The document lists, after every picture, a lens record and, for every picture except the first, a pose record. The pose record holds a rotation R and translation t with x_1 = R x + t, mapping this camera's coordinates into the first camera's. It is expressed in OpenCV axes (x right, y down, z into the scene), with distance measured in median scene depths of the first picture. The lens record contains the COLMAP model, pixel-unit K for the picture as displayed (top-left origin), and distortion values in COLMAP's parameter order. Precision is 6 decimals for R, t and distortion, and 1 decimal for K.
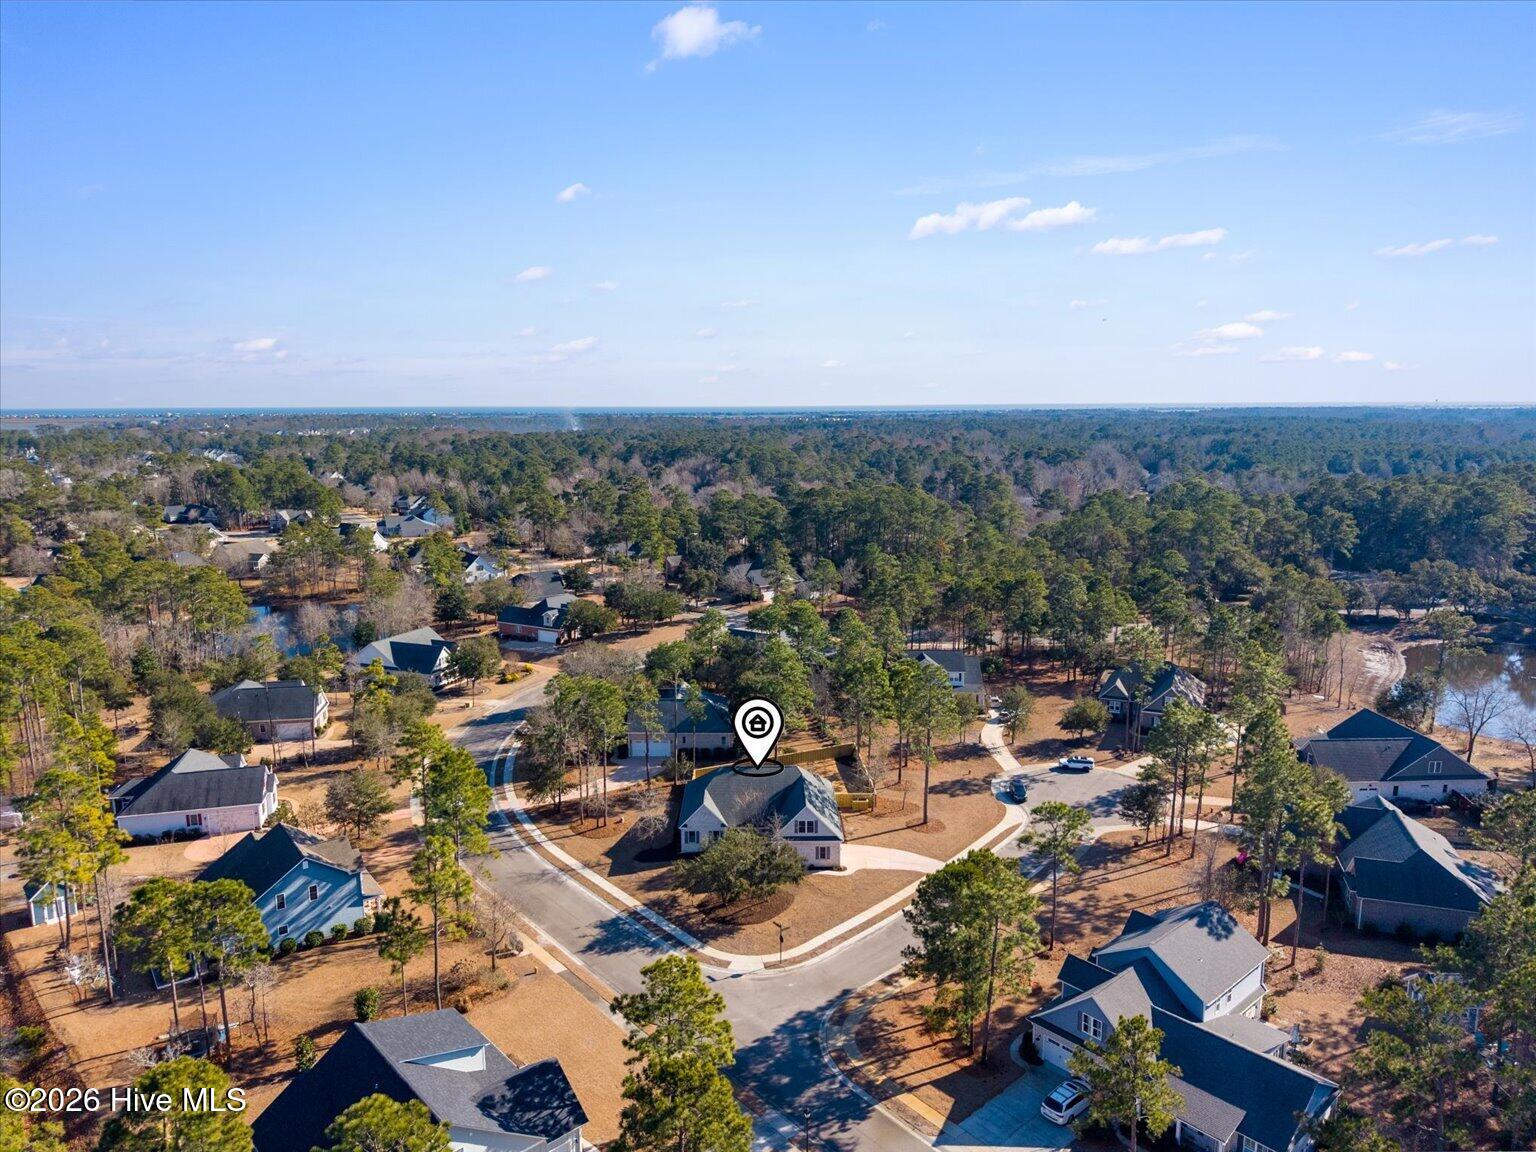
lens RADIAL K [[1016.6, 0, 768.0], [0, 1016.6, 576.0], [0, 0, 1]] dist [0.068880, -0.049116]
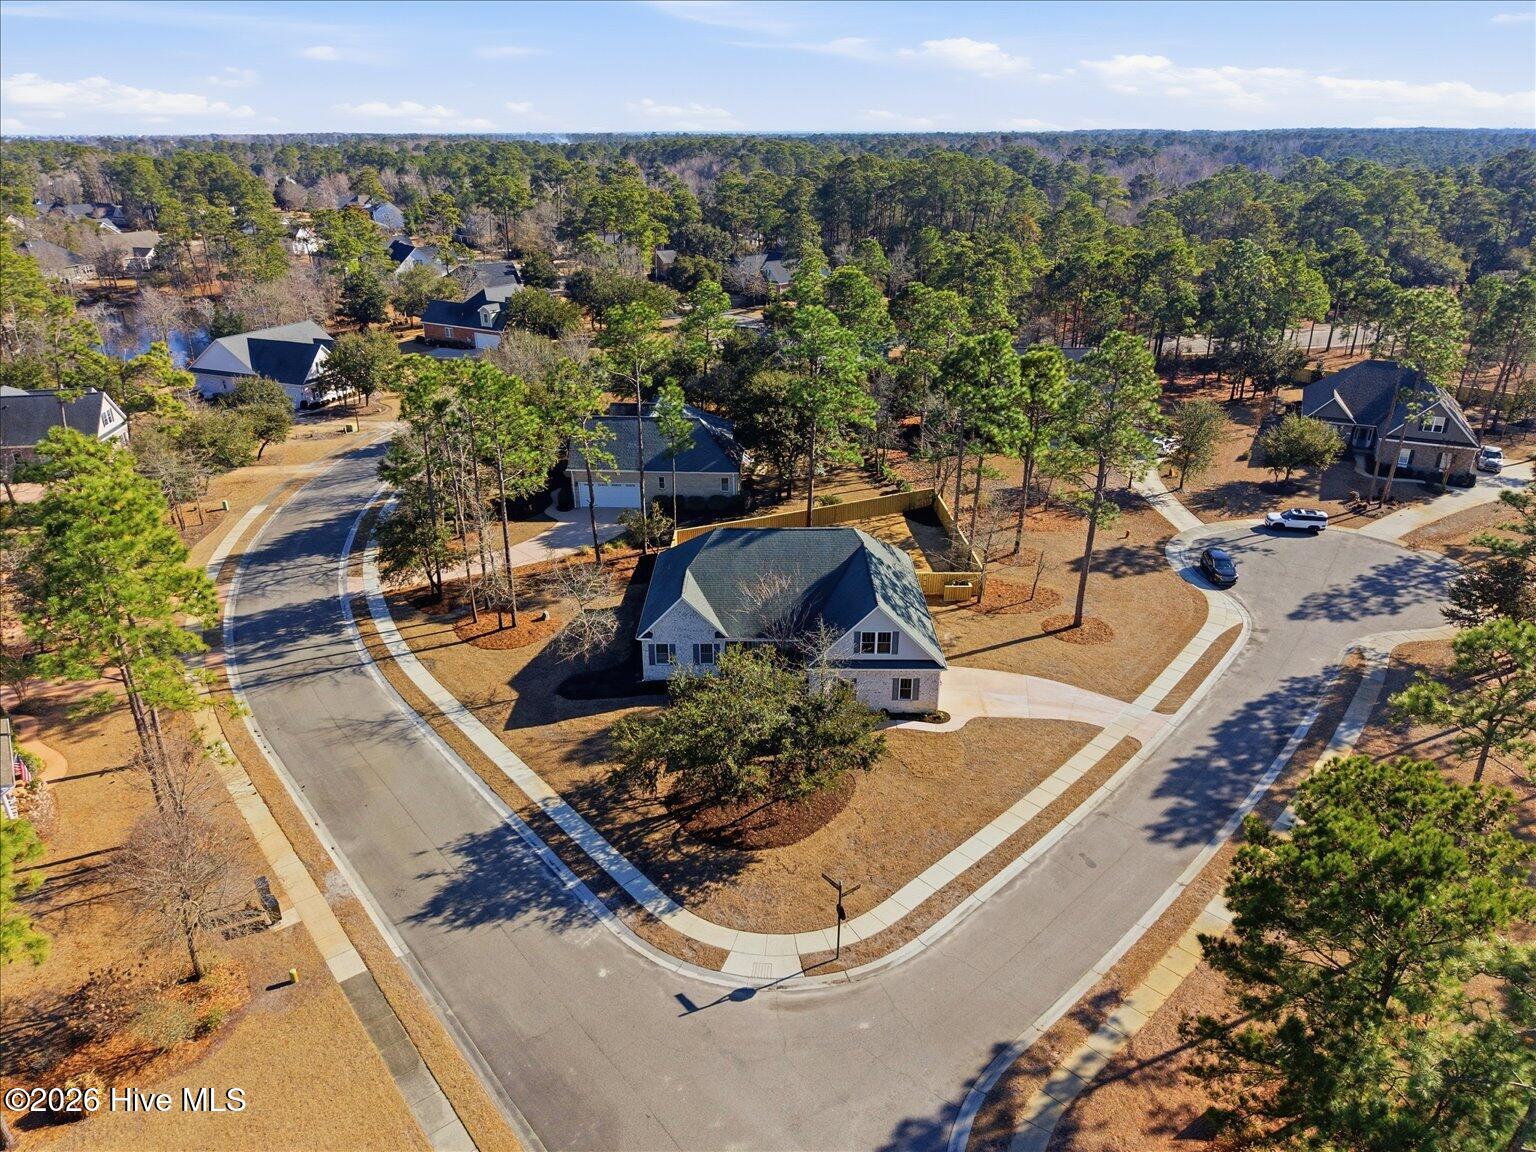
lens RADIAL K [[1192.4, 0, 730.7], [0, 1192.4, 596.3], [0, 0, 1]] dist [0.167552, -0.323256]
pose [[0.999002, 0.009486, -0.043646, -0.008720], [0.001616, 0.968872, 0.247557, 0.055544], [0.044635, -0.247380, 0.967890, 0.323448]]
